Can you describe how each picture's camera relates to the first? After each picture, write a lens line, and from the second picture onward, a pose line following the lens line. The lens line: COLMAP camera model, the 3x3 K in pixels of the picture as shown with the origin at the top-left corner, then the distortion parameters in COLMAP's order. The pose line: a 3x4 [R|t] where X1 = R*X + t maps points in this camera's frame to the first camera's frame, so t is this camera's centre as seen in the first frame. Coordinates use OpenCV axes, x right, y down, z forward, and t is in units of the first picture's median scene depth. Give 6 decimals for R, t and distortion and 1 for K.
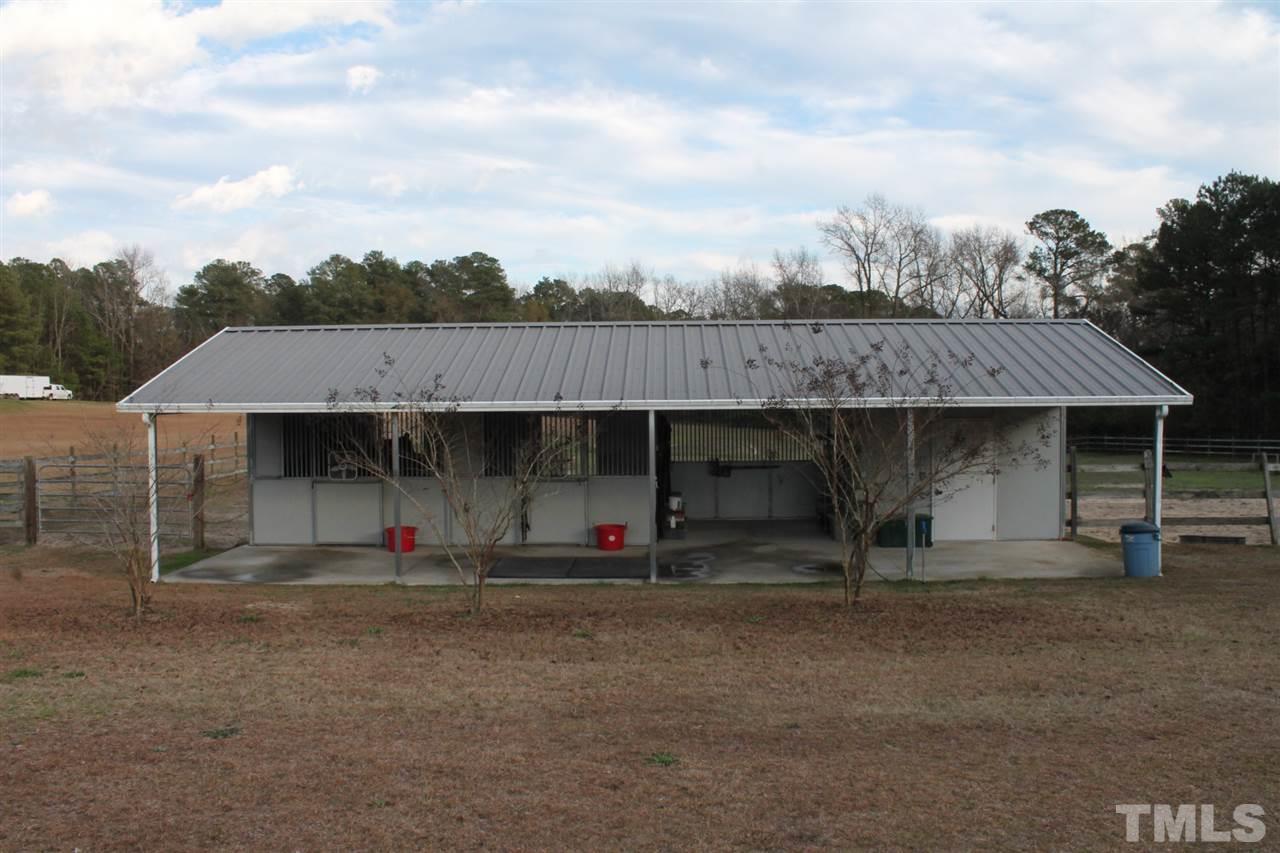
lens RADIAL K [[1074.3, 0, 640.0], [0, 1074.3, 426.5], [0, 0, 1]] dist [-0.185855, 0.139668]
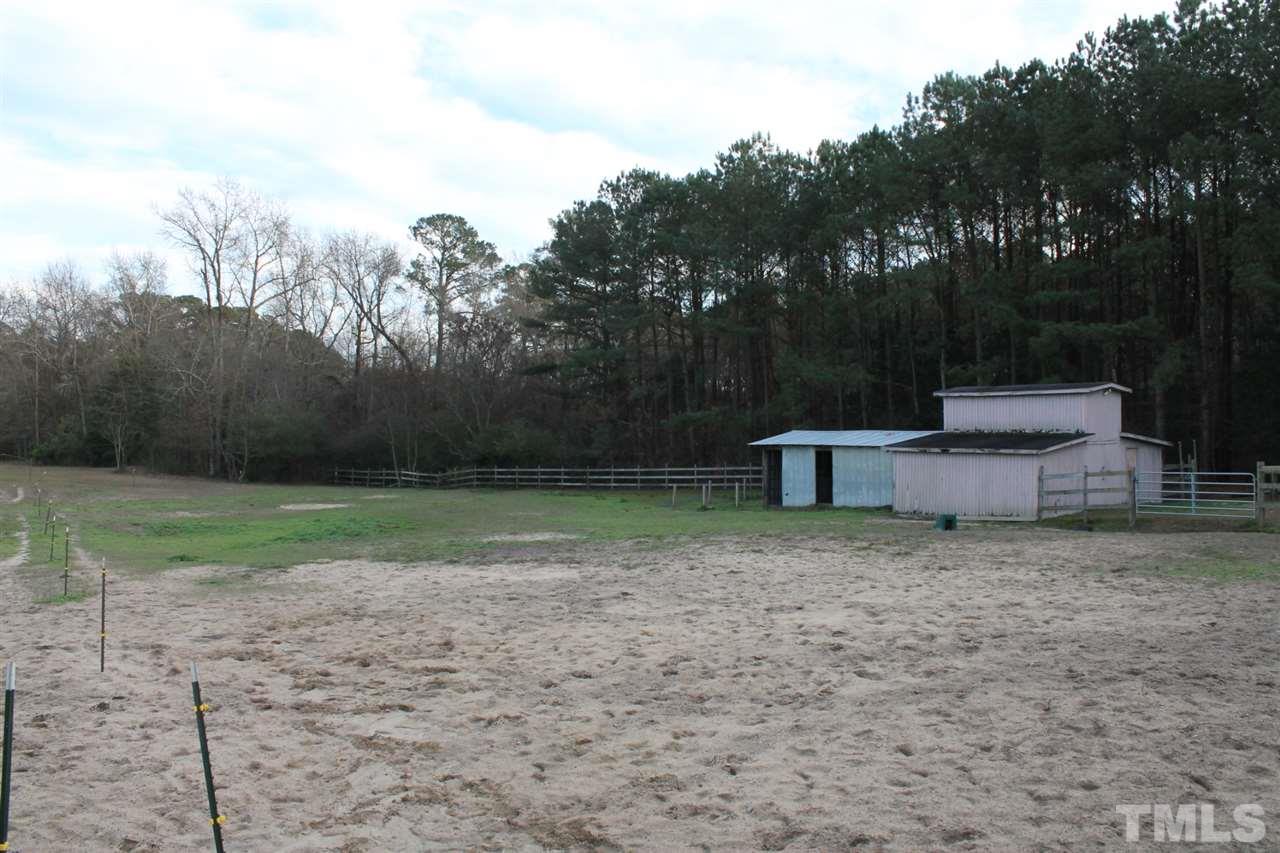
lens RADIAL K [[1067.4, 0, 640.0], [0, 1067.4, 426.5], [0, 0, 1]] dist [-0.164141, 0.133874]
pose [[0.848528, 0.004138, 0.529134, 0.067627], [0.014774, 0.999394, -0.031506, 0.003493], [-0.528944, 0.034551, 0.847953, 0.153666]]
